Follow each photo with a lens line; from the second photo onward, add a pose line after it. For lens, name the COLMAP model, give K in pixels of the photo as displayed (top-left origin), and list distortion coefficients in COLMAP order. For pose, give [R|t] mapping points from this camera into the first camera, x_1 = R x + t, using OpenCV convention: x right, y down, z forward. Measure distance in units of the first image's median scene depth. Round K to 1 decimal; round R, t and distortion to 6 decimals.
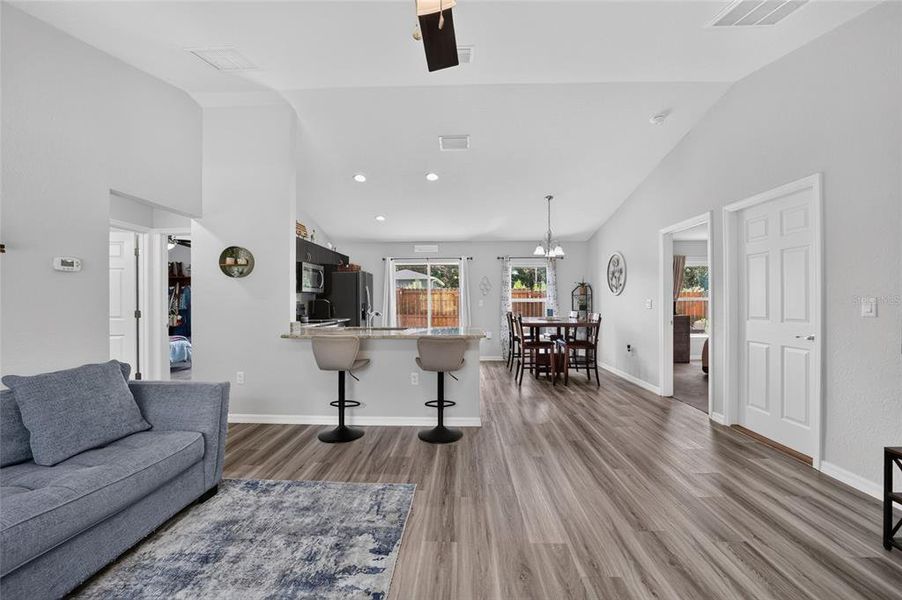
lens RADIAL K [[353.5, 0, 449.6], [0, 353.5, 300.1], [0, 0, 1]] dist [-0.038180, 0.008743]
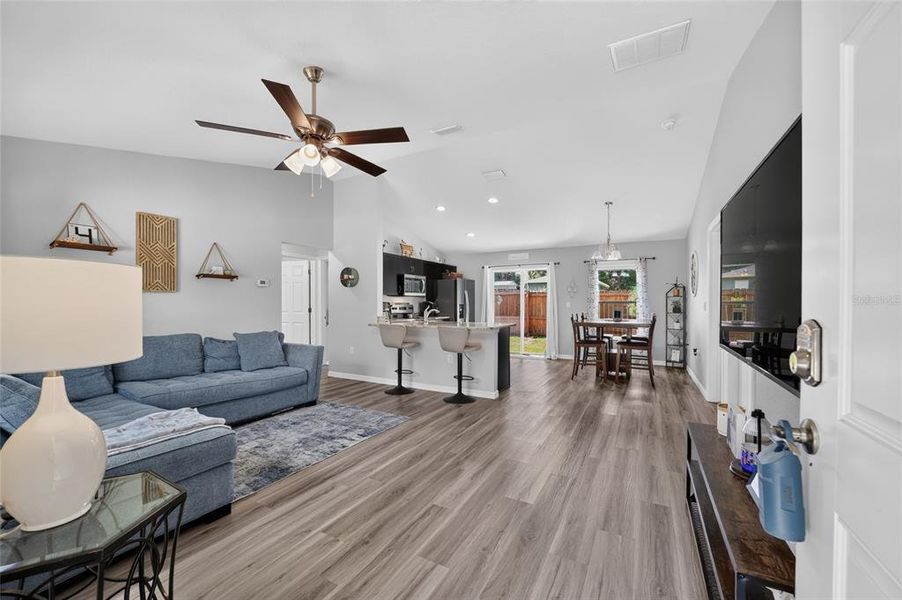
lens RADIAL K [[353.5, 0, 449.4], [0, 353.5, 308.5], [0, 0, 1]] dist [-0.038180, 0.008743]
pose [[0.891532, 0.008509, -0.452878, 0.733557], [-0.001792, 0.999882, 0.015259, 0.010408], [0.452955, -0.012793, 0.891442, -0.313917]]
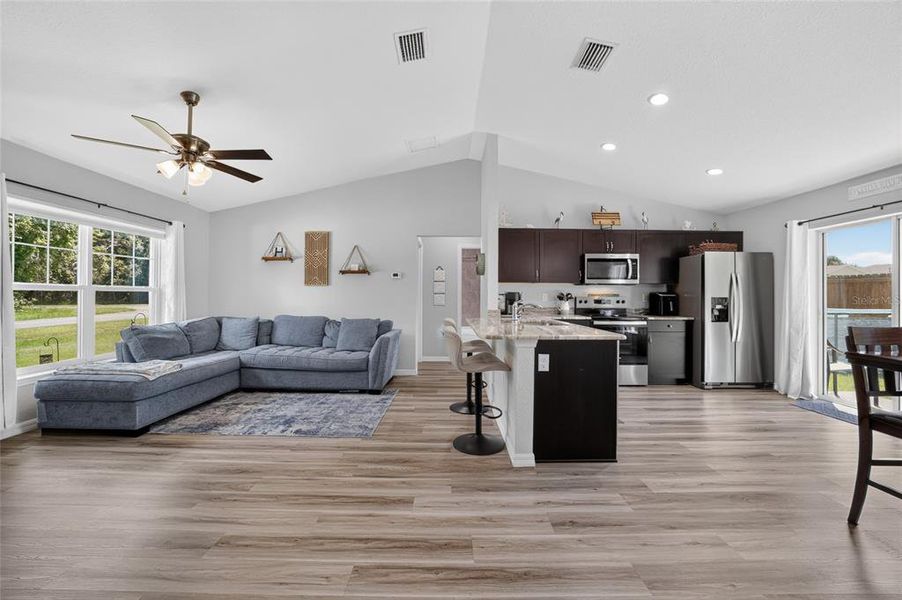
lens RADIAL K [[353.5, 0, 450.8], [0, 353.5, 292.5], [0, 0, 1]] dist [-0.038180, 0.008743]
pose [[0.036615, -0.004804, -0.999318, 1.113403], [-0.005312, 0.999973, -0.005002, 0.013902], [0.999315, 0.005491, 0.036589, 1.180884]]
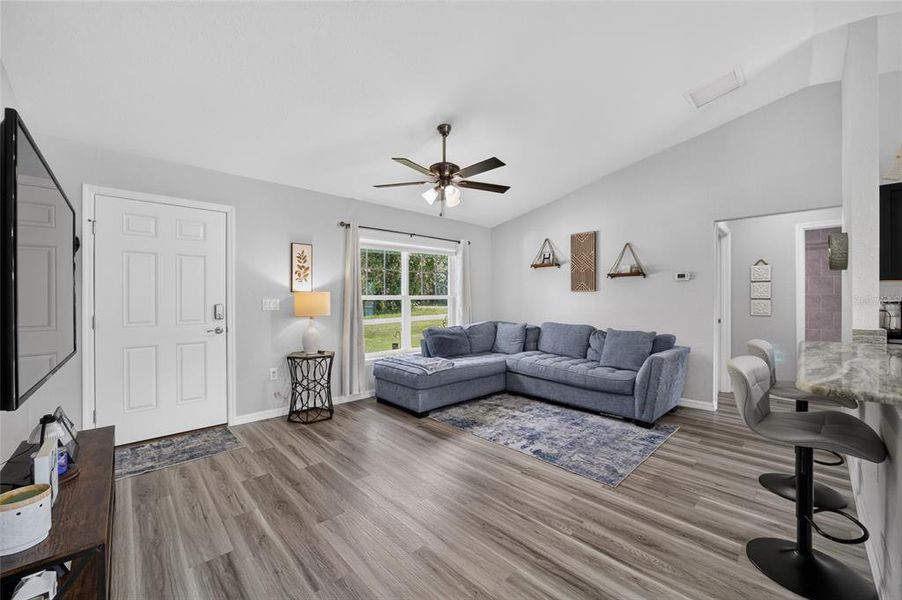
lens RADIAL K [[353.5, 0, 453.4], [0, 353.5, 296.5], [0, 0, 1]] dist [-0.038180, 0.008743]
pose [[-0.694902, 0.001189, -0.719104, 0.871264], [0.003851, 0.999990, -0.002068, -0.004344], [0.719095, -0.004206, -0.694900, 1.288866]]
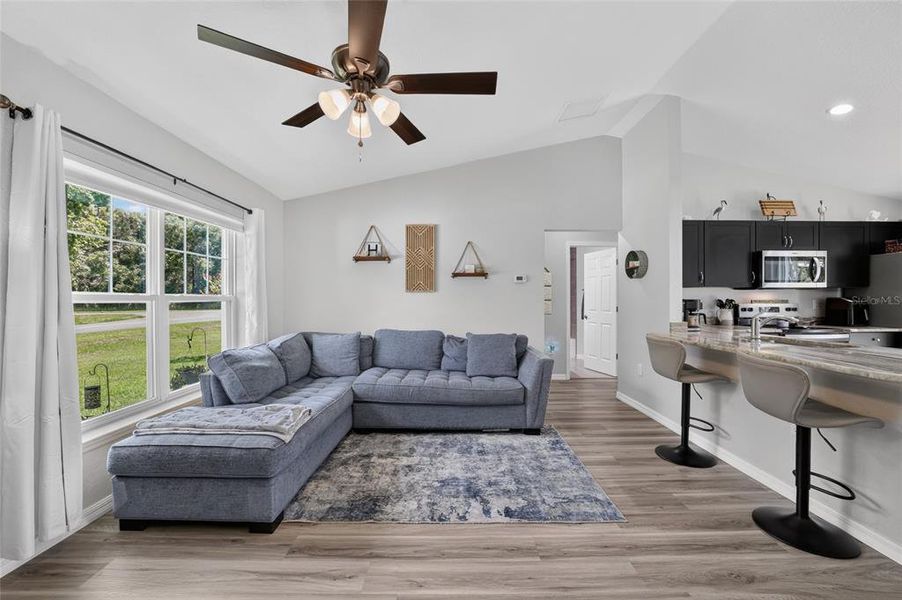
lens RADIAL K [[353.5, 0, 452.9], [0, 353.5, 299.4], [0, 0, 1]] dist [-0.038180, 0.008743]
pose [[0.042453, 0.003621, -0.999092, 0.674114], [0.001307, 0.999992, 0.003680, -0.003851], [0.999098, -0.001462, 0.042448, 0.525782]]
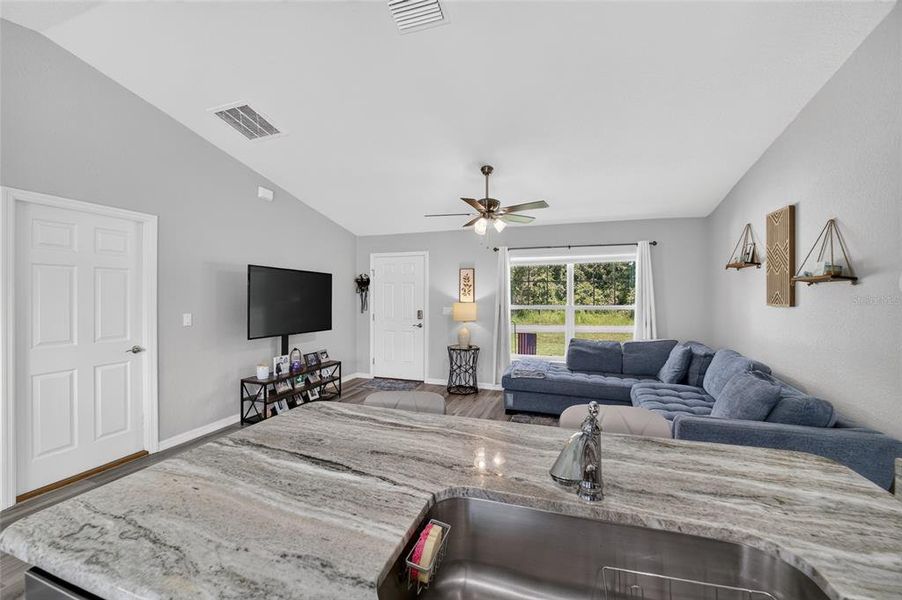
lens RADIAL K [[353.5, 0, 449.0], [0, 353.5, 296.0], [0, 0, 1]] dist [-0.038180, 0.008743]
pose [[-0.957434, 0.002339, 0.288642, -0.314580], [0.002222, 0.999997, -0.000732, -0.072077], [-0.288642, -0.000059, -0.957437, 1.882199]]
